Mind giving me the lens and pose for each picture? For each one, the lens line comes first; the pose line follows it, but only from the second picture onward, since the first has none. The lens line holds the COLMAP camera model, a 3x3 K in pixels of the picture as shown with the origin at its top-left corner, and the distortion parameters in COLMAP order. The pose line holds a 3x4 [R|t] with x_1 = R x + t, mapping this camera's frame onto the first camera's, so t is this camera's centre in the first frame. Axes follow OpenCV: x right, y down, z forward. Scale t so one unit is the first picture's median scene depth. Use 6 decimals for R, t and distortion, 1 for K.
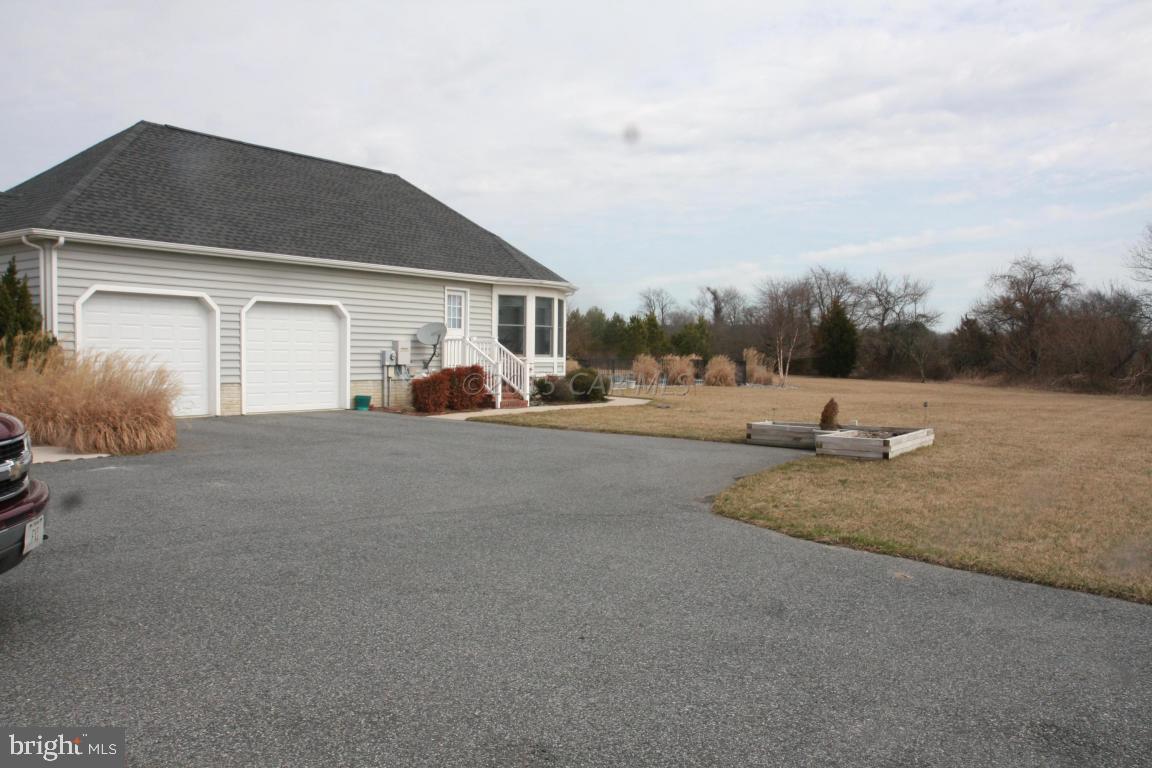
lens RADIAL K [[911.5, 0, 575.6], [0, 911.5, 385.7], [0, 0, 1]] dist [-0.080795, 0.085646]
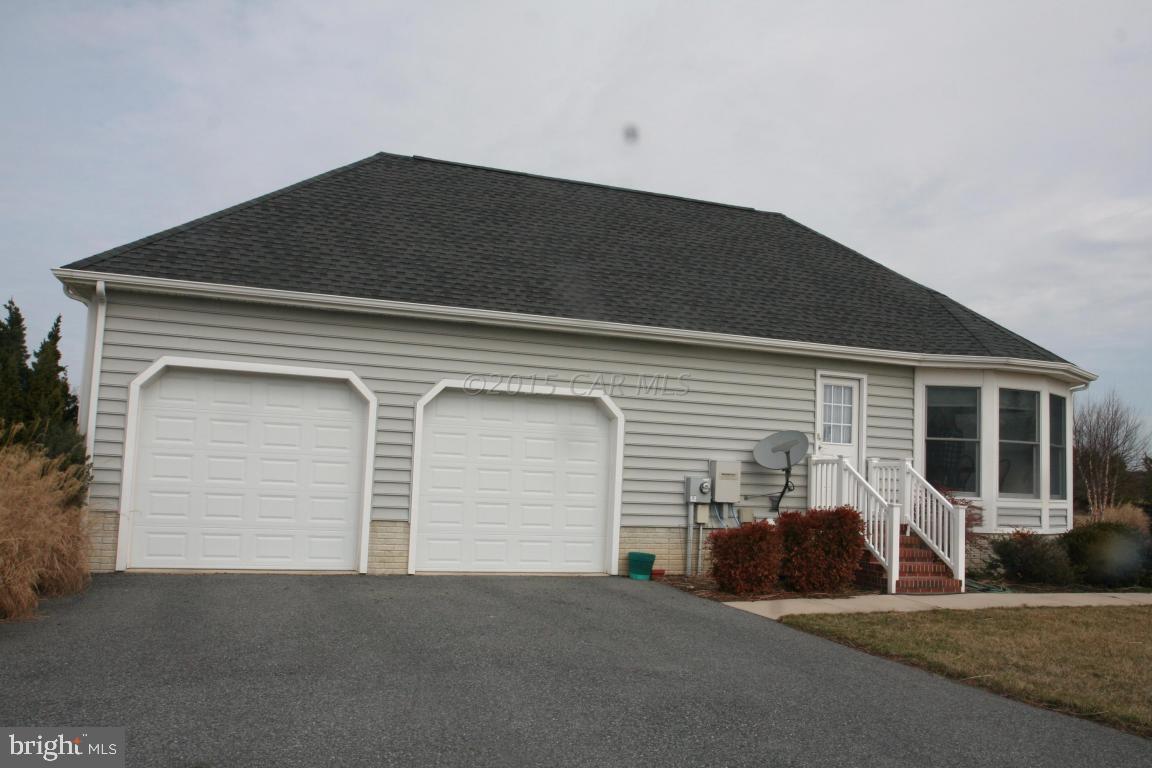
lens RADIAL K [[911.5, 0, 596.9], [0, 911.5, 403.4], [0, 0, 1]] dist [-0.080795, 0.085646]
pose [[0.836473, -0.022159, -0.547561, 0.057770], [-0.049752, 0.991985, -0.116147, -0.014247], [0.545746, 0.124396, 0.828666, 0.464722]]
